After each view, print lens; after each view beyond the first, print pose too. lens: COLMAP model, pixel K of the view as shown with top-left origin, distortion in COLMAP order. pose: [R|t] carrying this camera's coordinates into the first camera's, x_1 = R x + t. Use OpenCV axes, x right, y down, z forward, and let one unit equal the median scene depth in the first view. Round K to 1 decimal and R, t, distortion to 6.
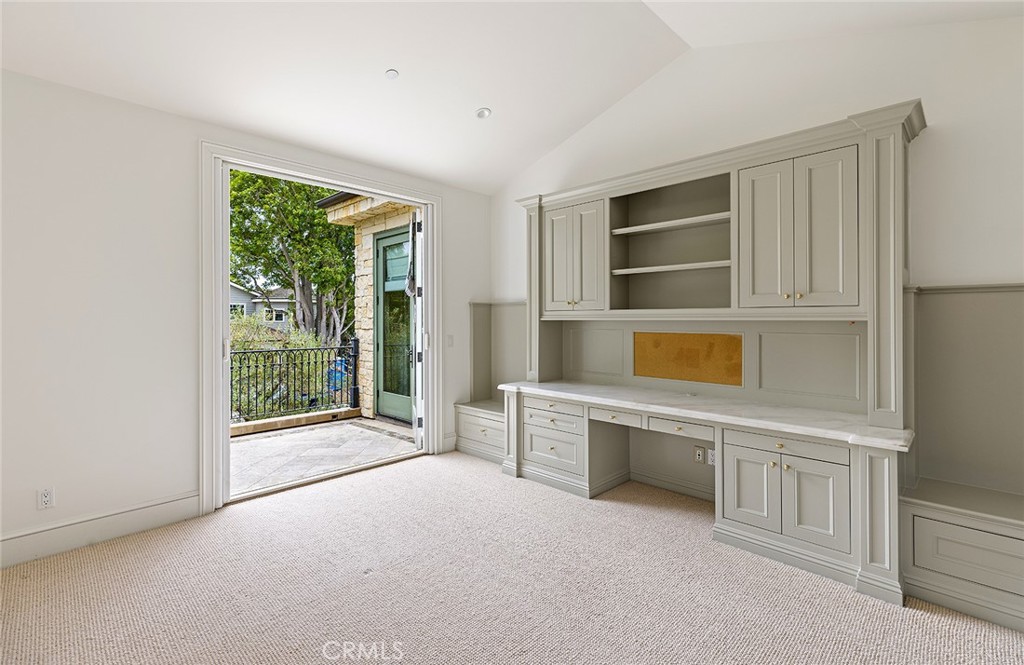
lens RADIAL K [[472.2, 0, 513.9], [0, 472.2, 316.4], [0, 0, 1]] dist [0.003714, 0.000408]
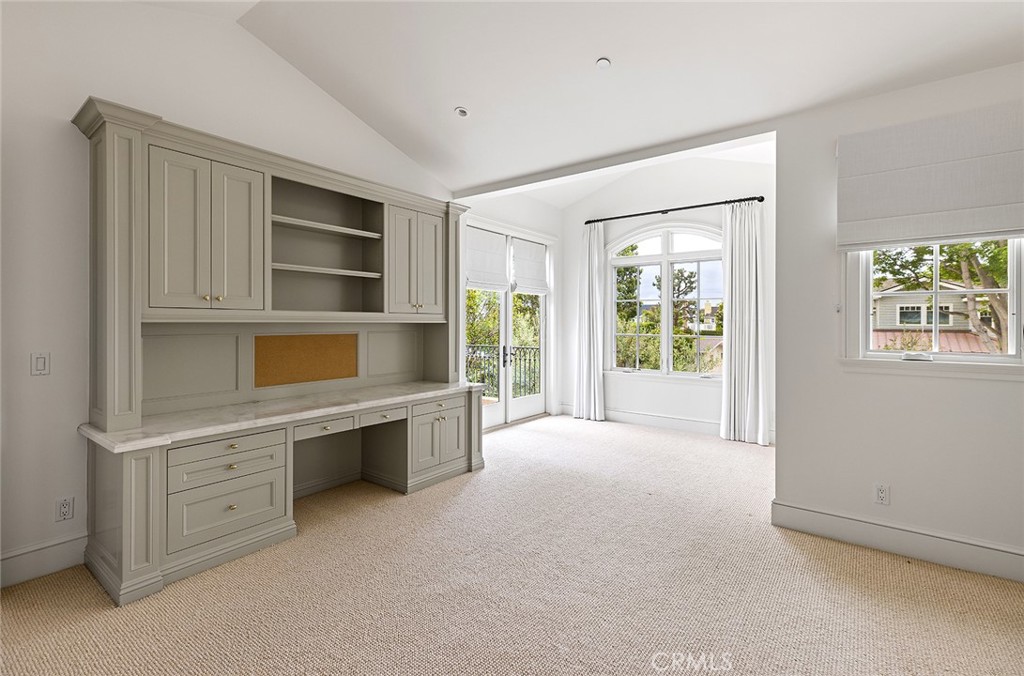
lens RADIAL K [[462.1, 0, 509.3], [0, 462.1, 321.8], [0, 0, 1]] dist [0.000415, 0.000028]
pose [[-0.130420, -0.001220, 0.991458, -0.735342], [-0.008438, 0.999964, 0.000121, 0.003167], [-0.991423, -0.008350, -0.130425, 0.773877]]
